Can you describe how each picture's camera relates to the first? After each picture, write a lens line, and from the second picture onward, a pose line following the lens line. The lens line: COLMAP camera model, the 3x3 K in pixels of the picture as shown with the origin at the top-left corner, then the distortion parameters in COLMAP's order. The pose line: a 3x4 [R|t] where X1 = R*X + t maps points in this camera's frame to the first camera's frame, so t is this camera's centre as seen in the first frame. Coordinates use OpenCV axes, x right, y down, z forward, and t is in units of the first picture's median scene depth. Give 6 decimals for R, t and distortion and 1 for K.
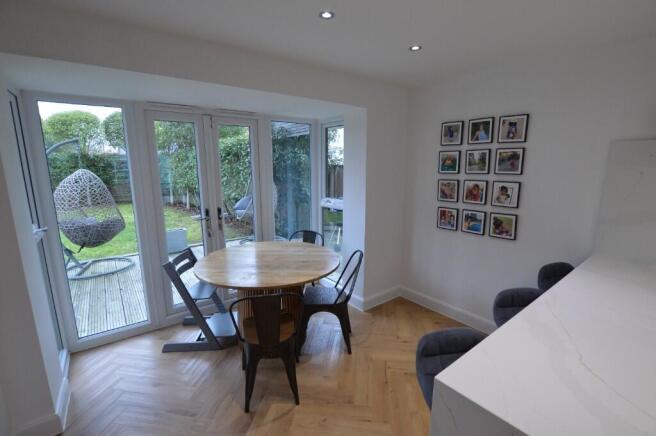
lens RADIAL K [[294.5, 0, 327.8], [0, 294.5, 220.3], [0, 0, 1]] dist [-0.029523, 0.001955]
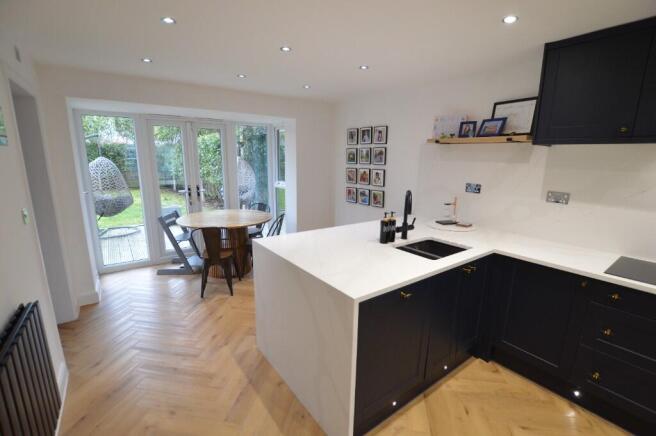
lens RADIAL K [[294.5, 0, 330.0], [0, 294.5, 221.6], [0, 0, 1]] dist [-0.029523, 0.001955]
pose [[0.999720, 0.020624, -0.011581, 0.334252], [-0.020287, 0.999387, 0.028517, 0.091126], [0.012162, -0.028274, 0.999526, -0.492032]]
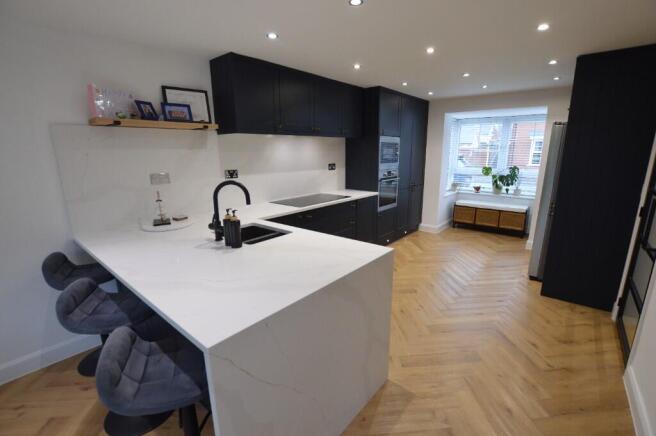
lens RADIAL K [[294.5, 0, 331.0], [0, 294.5, 220.8], [0, 0, 1]] dist [-0.029523, 0.001955]
pose [[-0.223889, -0.221590, 0.949090, -0.185708], [0.188844, 0.945492, 0.265298, -0.021186], [-0.956144, 0.238627, -0.169839, 0.200416]]
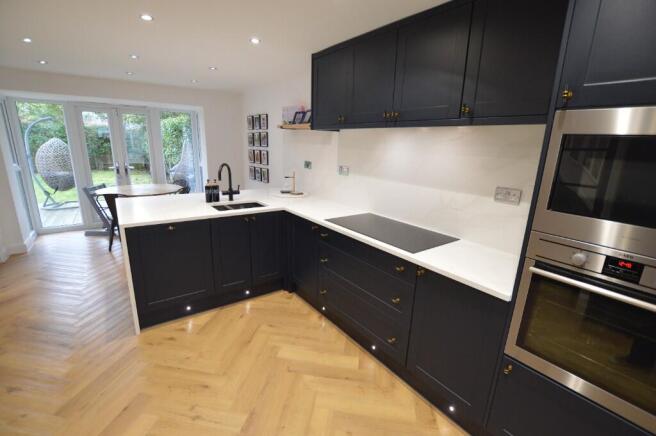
lens RADIAL K [[294.5, 0, 331.5], [0, 294.5, 221.1], [0, 0, 1]] dist [-0.029523, 0.001955]
pose [[0.999304, 0.037157, -0.003404, 0.929563], [-0.036818, 0.996752, 0.071624, 0.143747], [0.006054, -0.071449, 0.997426, -0.773747]]
